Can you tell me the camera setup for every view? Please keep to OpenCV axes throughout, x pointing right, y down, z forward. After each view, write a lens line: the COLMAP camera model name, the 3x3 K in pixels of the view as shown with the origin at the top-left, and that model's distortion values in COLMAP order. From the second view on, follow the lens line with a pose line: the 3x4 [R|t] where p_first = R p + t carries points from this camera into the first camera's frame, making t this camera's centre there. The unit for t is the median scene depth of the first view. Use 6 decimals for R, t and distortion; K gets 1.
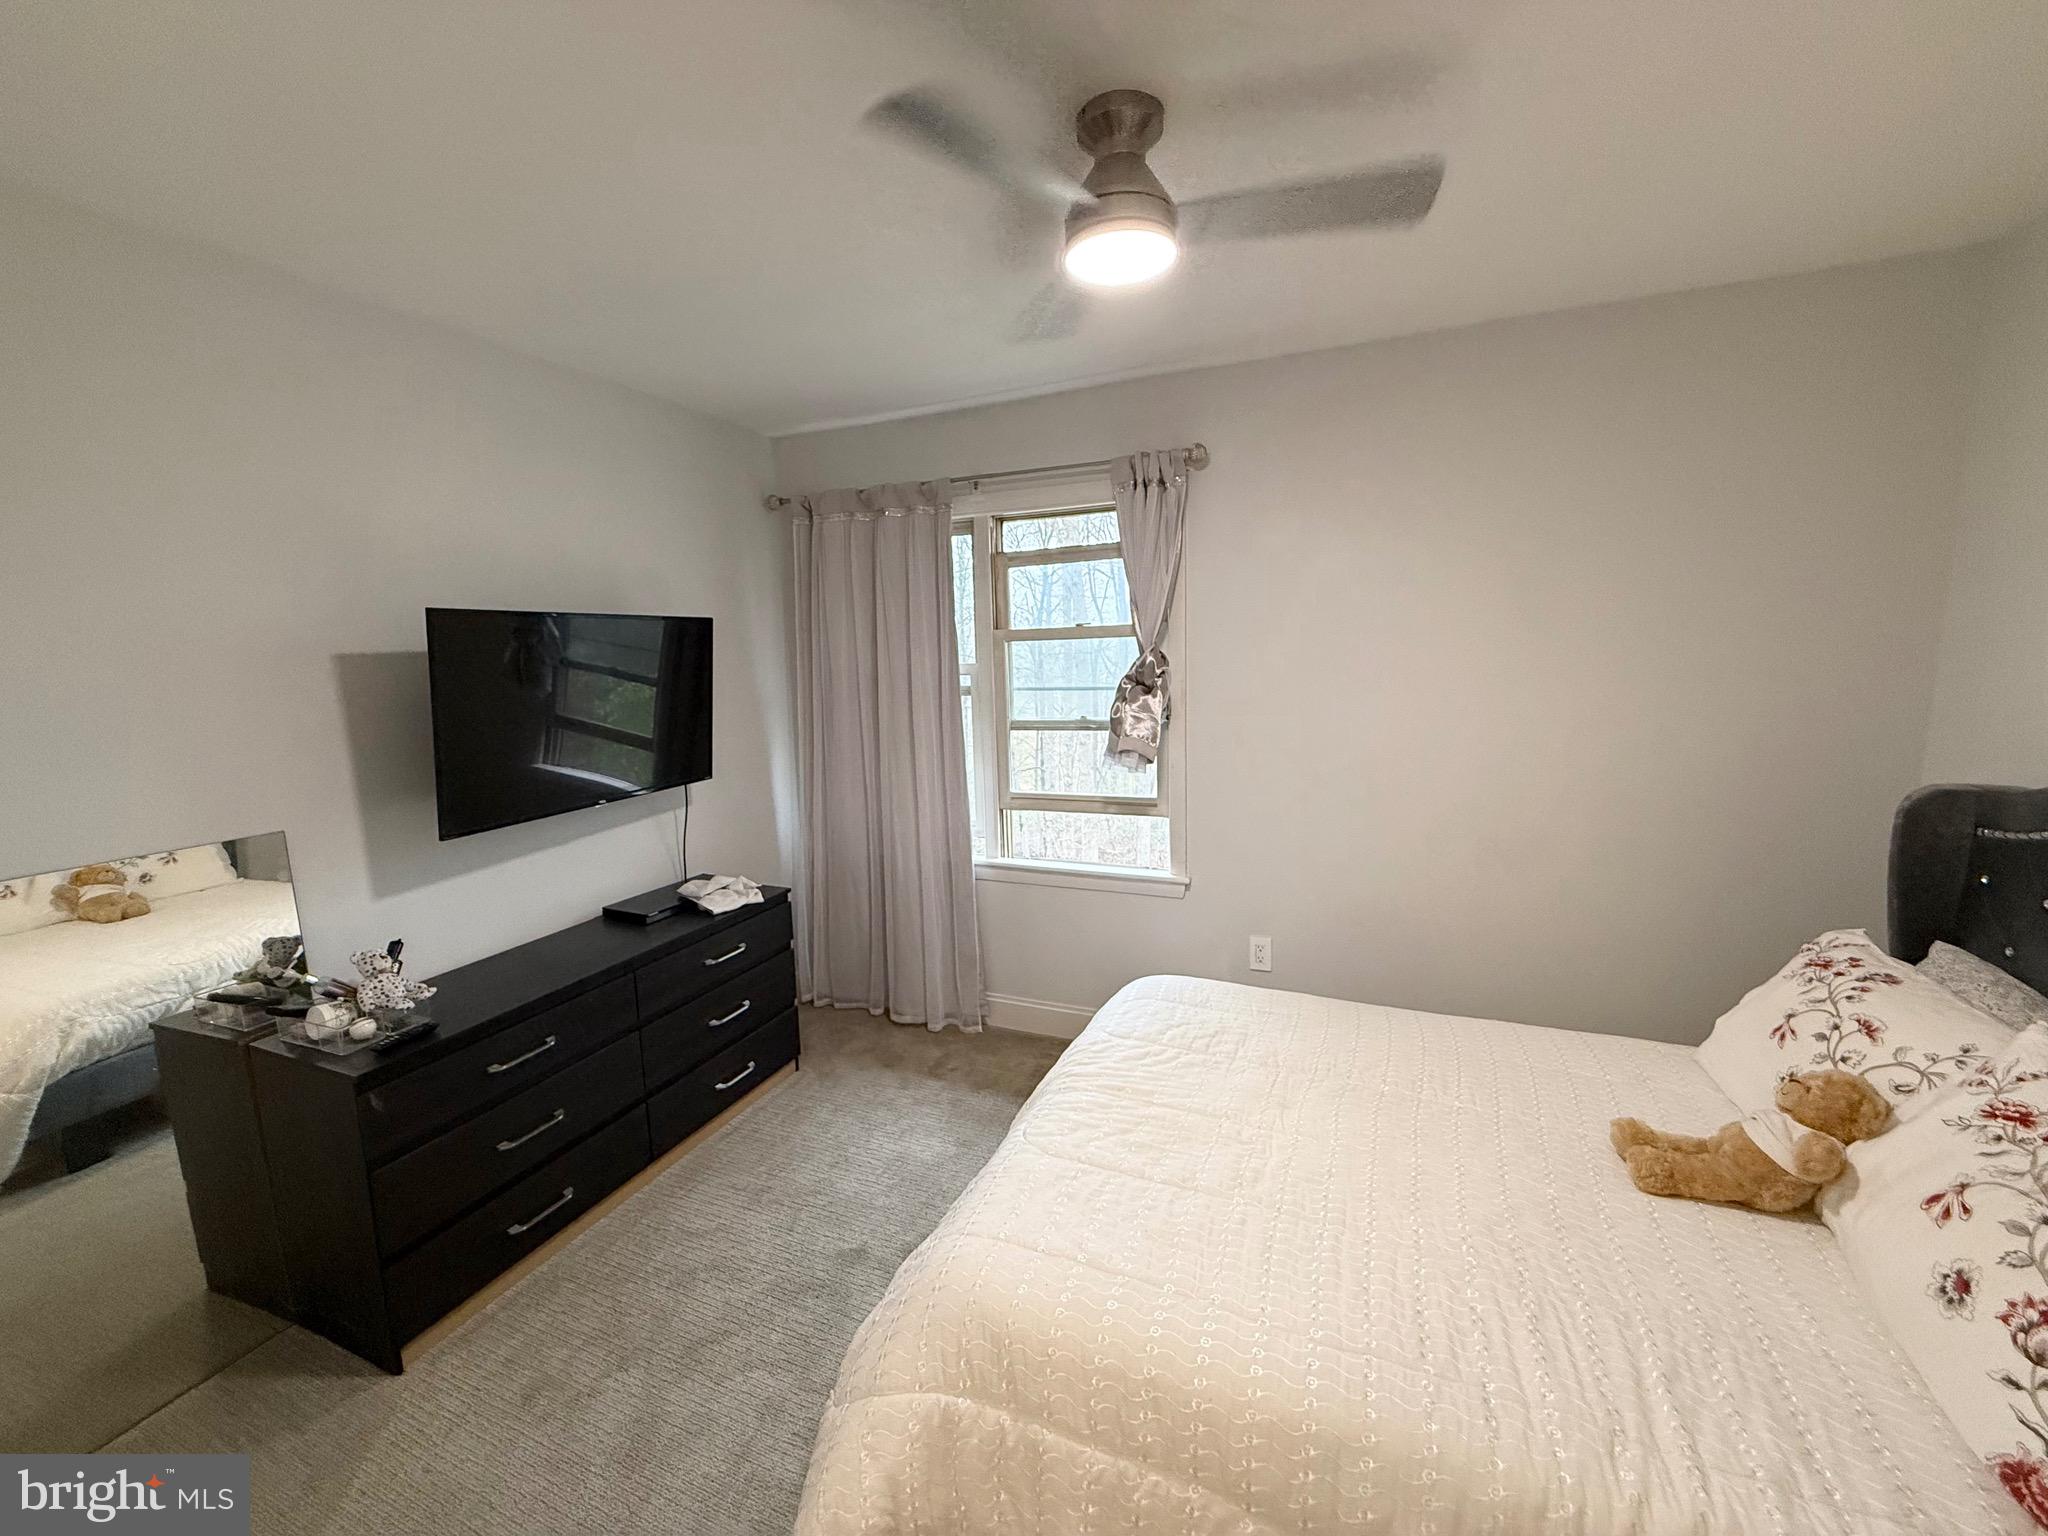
lens RADIAL K [[816.1, 0, 1017.6], [0, 816.1, 765.9], [0, 0, 1]] dist [-0.000553, -0.000310]
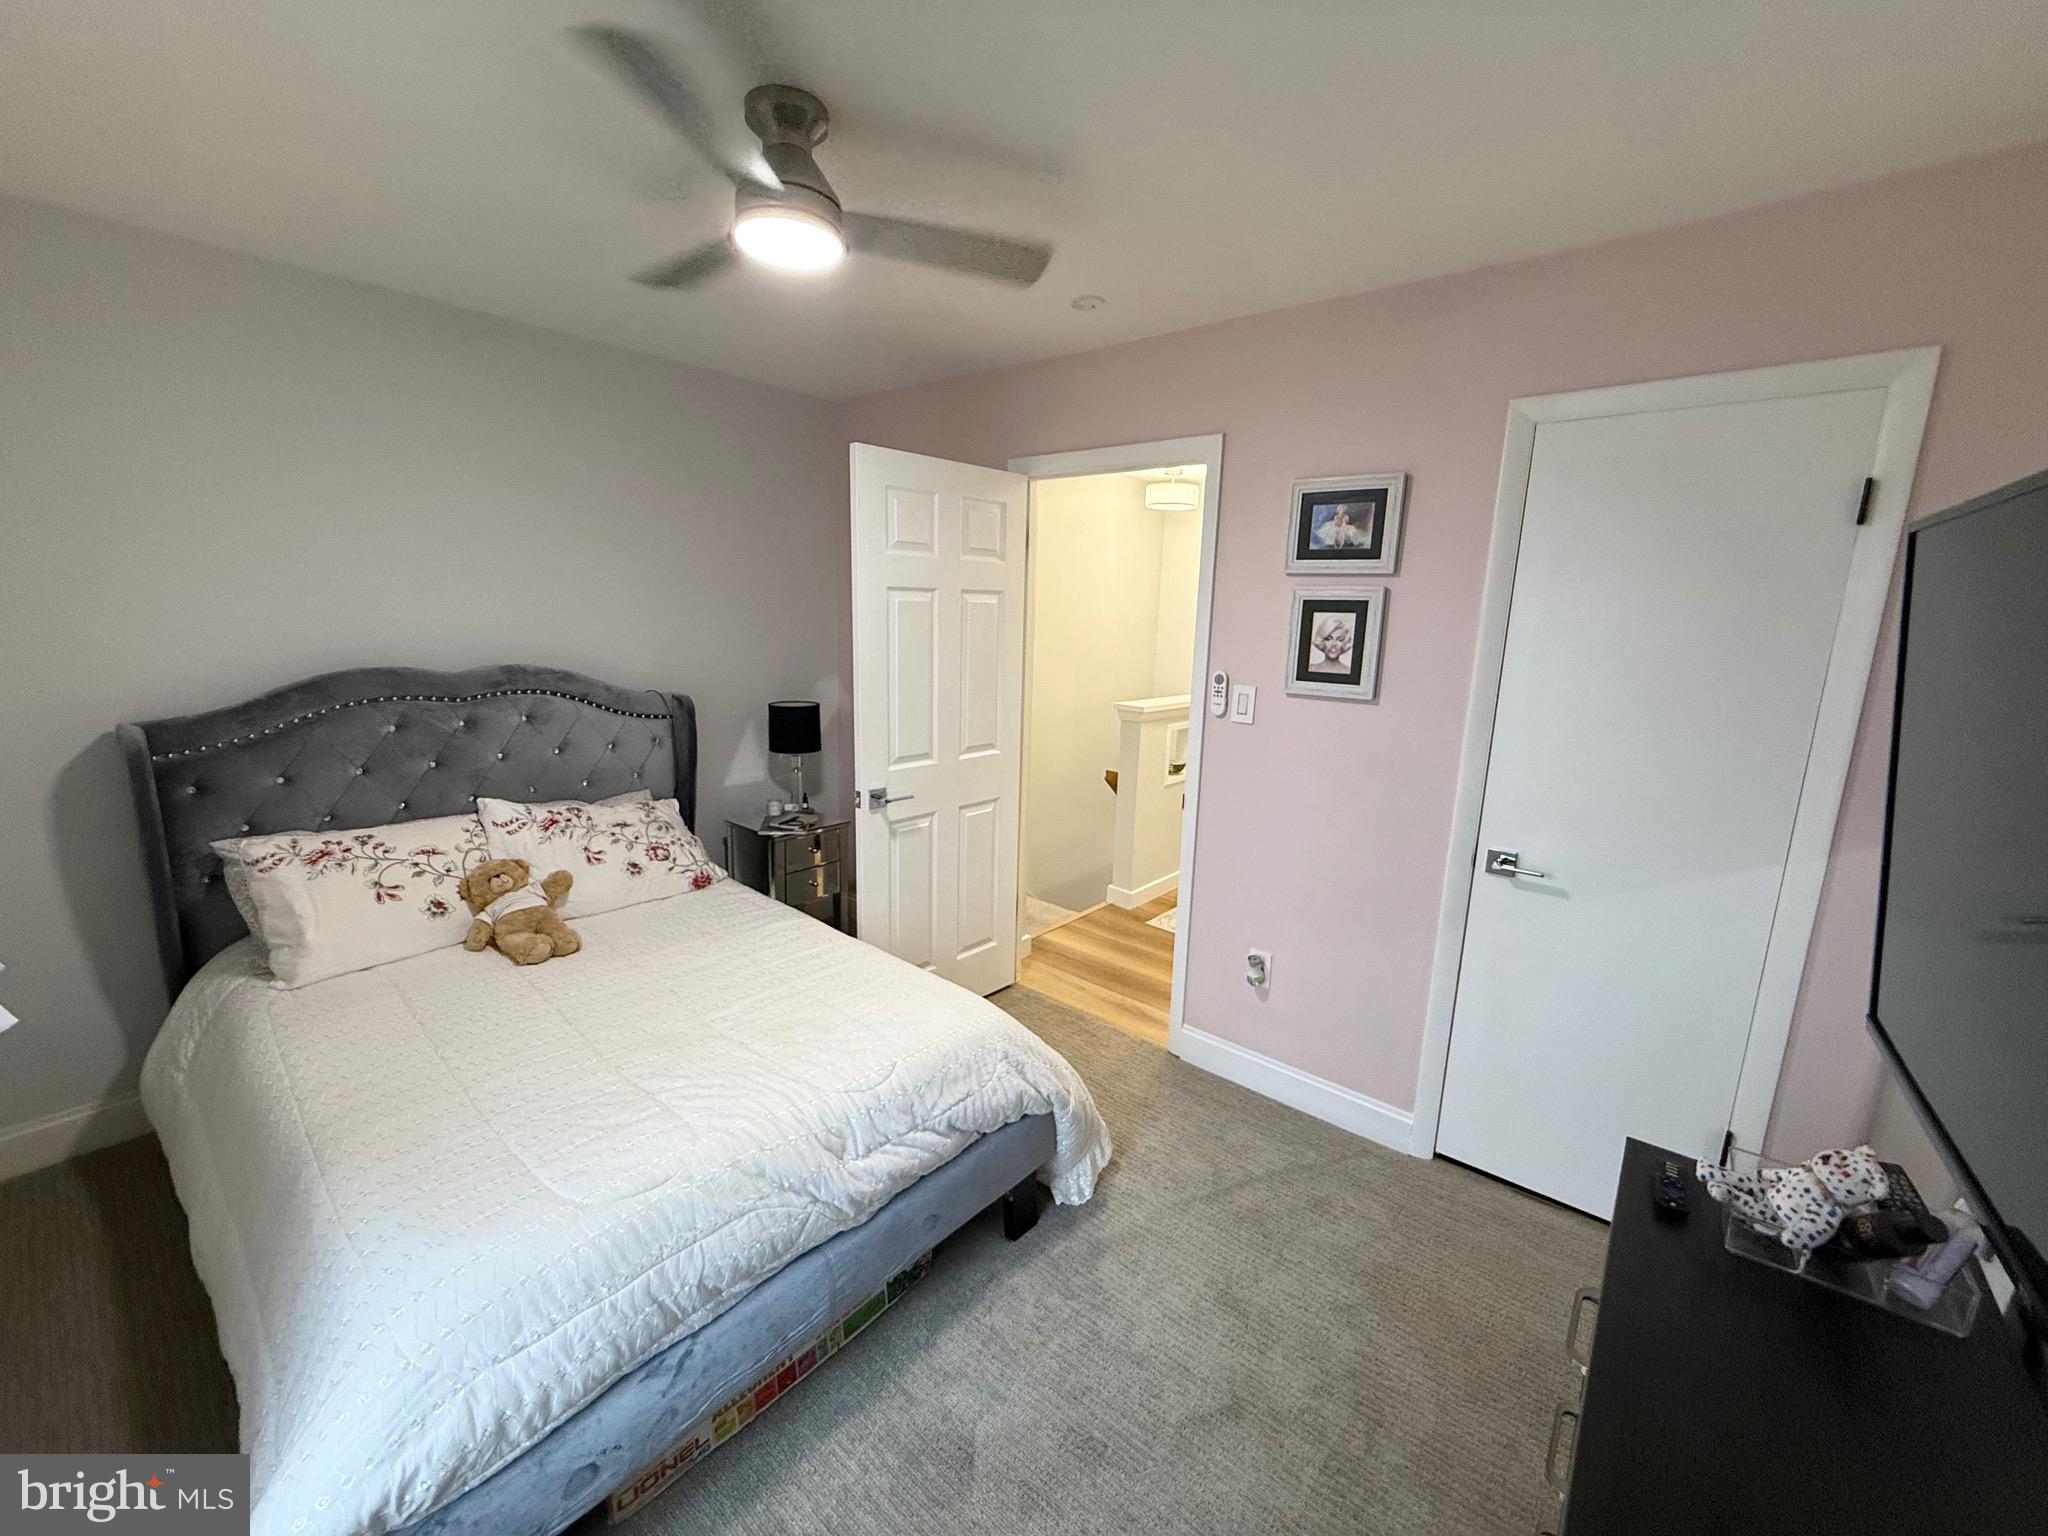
lens RADIAL K [[816.1, 0, 1017.6], [0, 816.1, 765.9], [0, 0, 1]] dist [-0.000553, -0.000310]
pose [[-0.955348, -0.056413, 0.290048, -0.500819], [0.038672, 0.949292, 0.312007, -0.289443], [-0.292942, 0.309292, -0.904723, 2.063937]]
